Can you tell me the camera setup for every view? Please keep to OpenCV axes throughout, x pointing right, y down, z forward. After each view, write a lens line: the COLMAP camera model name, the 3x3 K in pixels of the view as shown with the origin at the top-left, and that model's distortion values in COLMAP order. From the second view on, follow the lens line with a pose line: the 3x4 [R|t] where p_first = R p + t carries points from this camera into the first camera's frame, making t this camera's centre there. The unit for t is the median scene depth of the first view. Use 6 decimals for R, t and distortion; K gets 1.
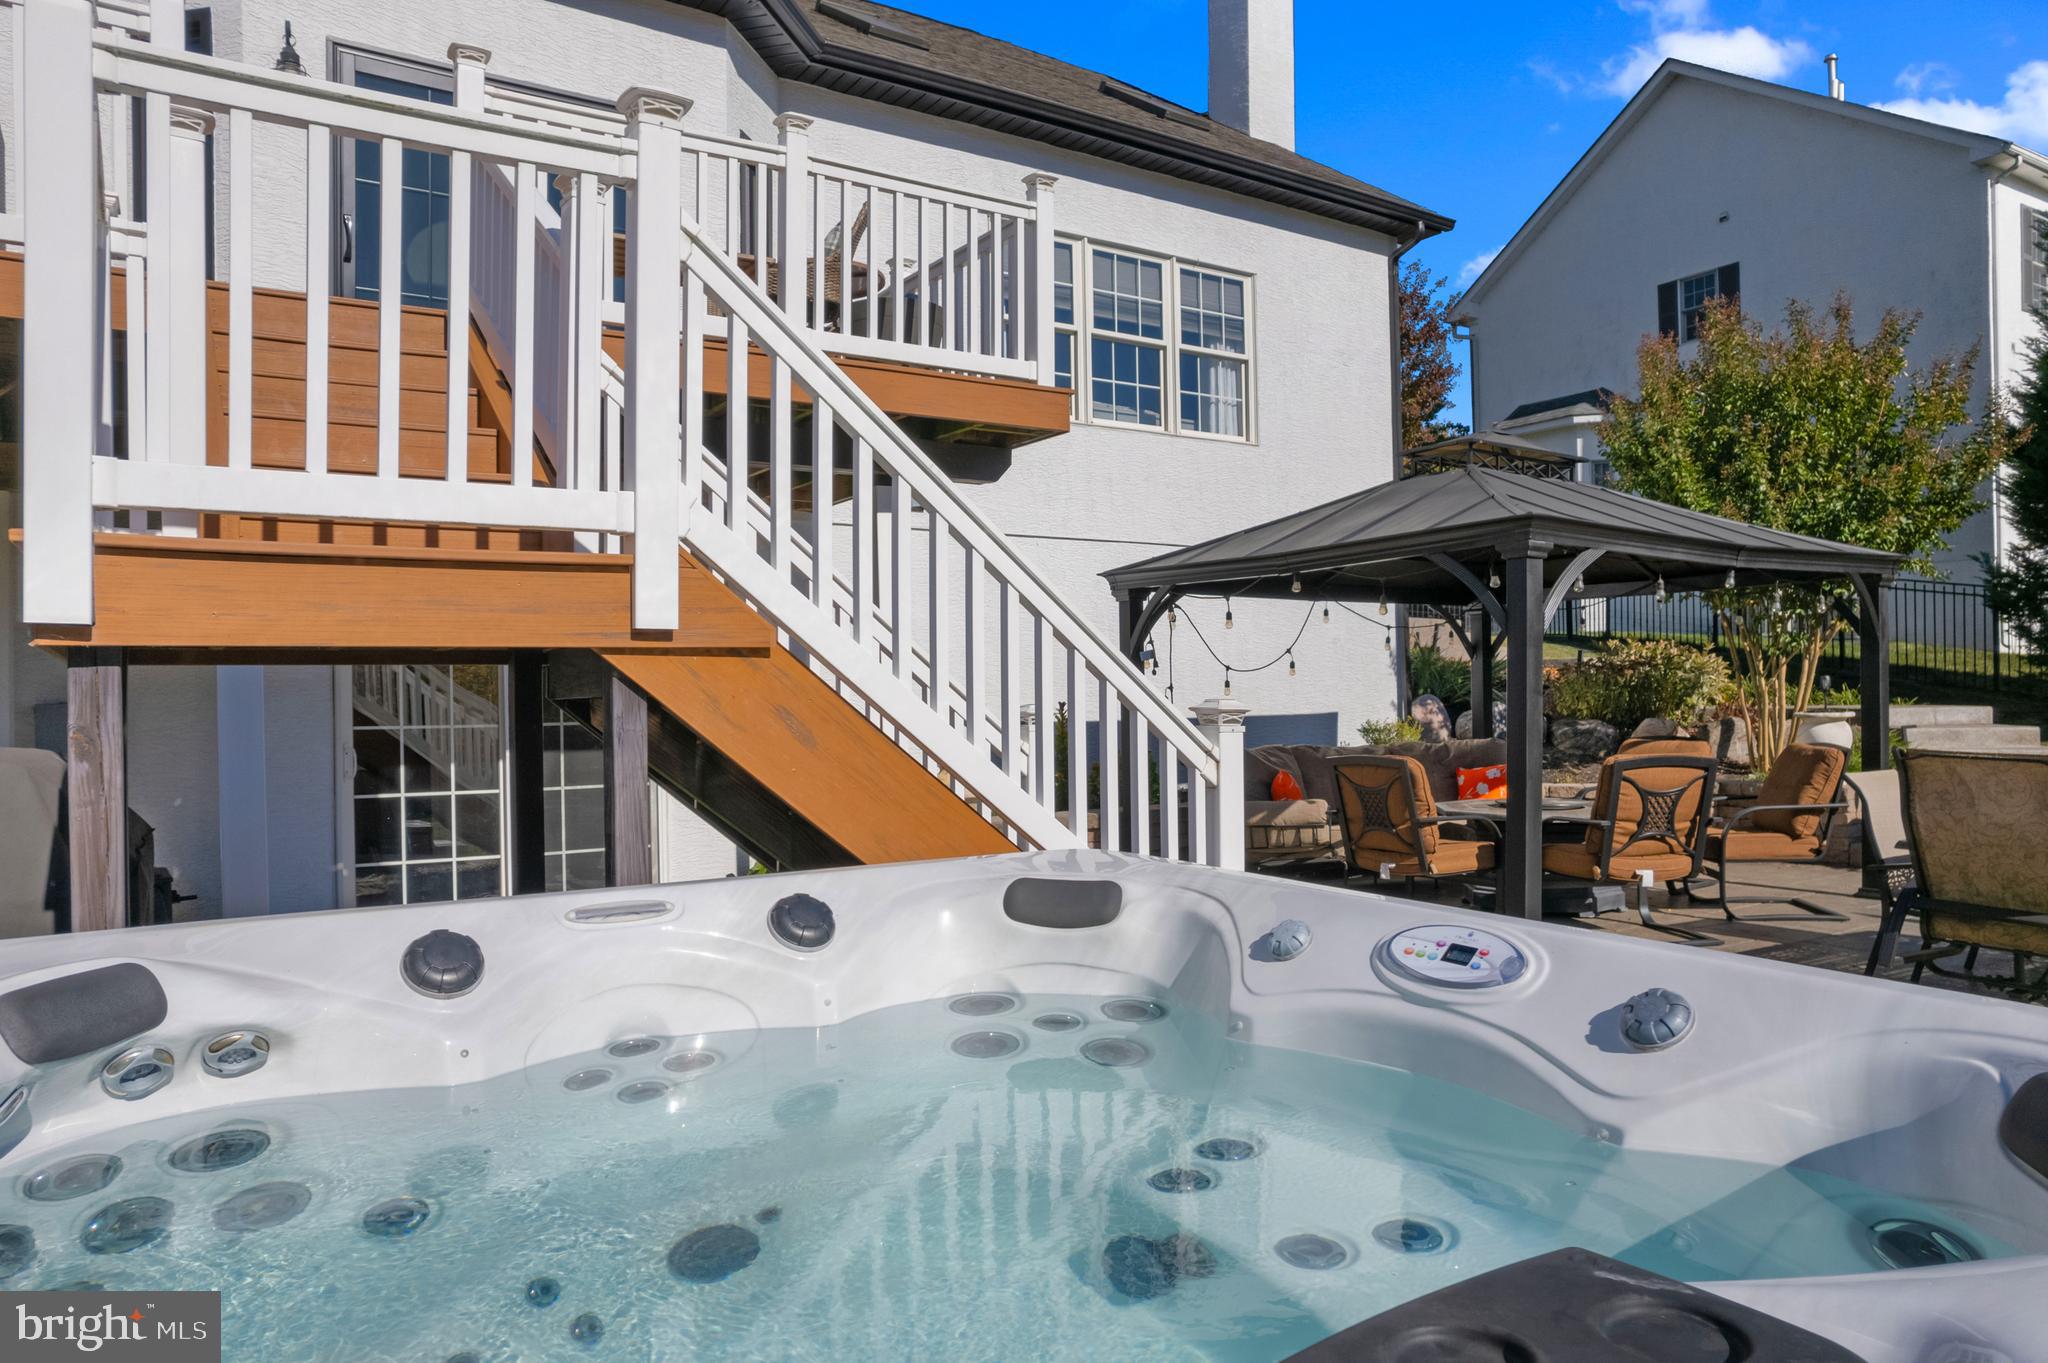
lens RADIAL K [[1338.2, 0, 1024.0], [0, 1338.2, 681.5], [0, 0, 1]] dist [-0.054495, 0.045140]
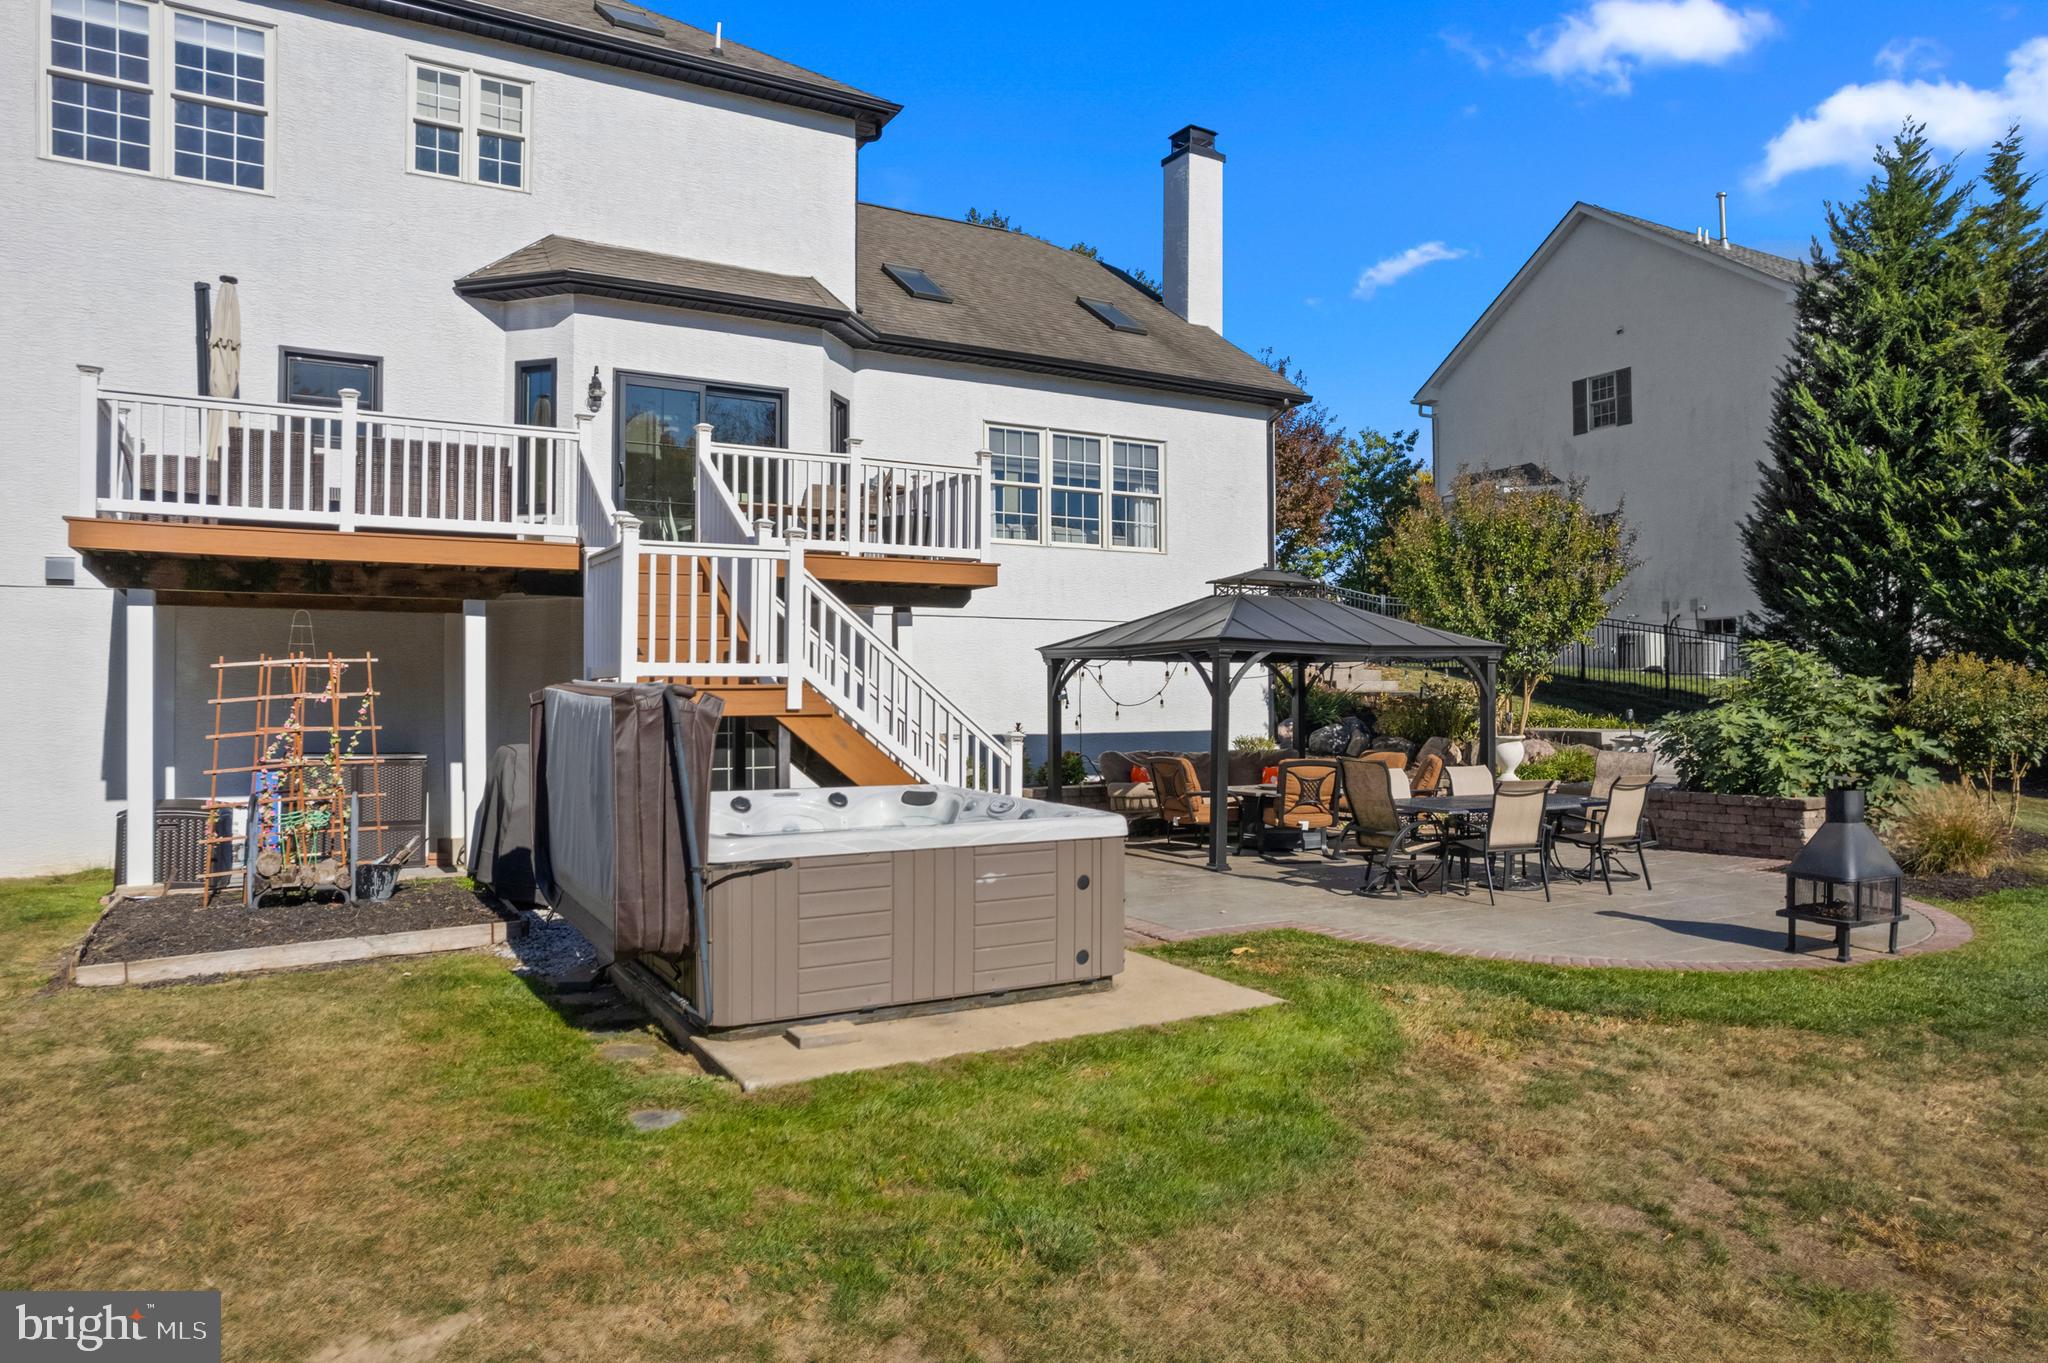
lens RADIAL K [[1338.2, 0, 1024.0], [0, 1338.2, 681.5], [0, 0, 1]] dist [-0.054495, 0.045140]
pose [[0.997402, 0.011365, -0.071132, 0.130690], [-0.011479, 0.999933, -0.001184, -0.029575], [0.071114, 0.001998, 0.997466, -0.565907]]
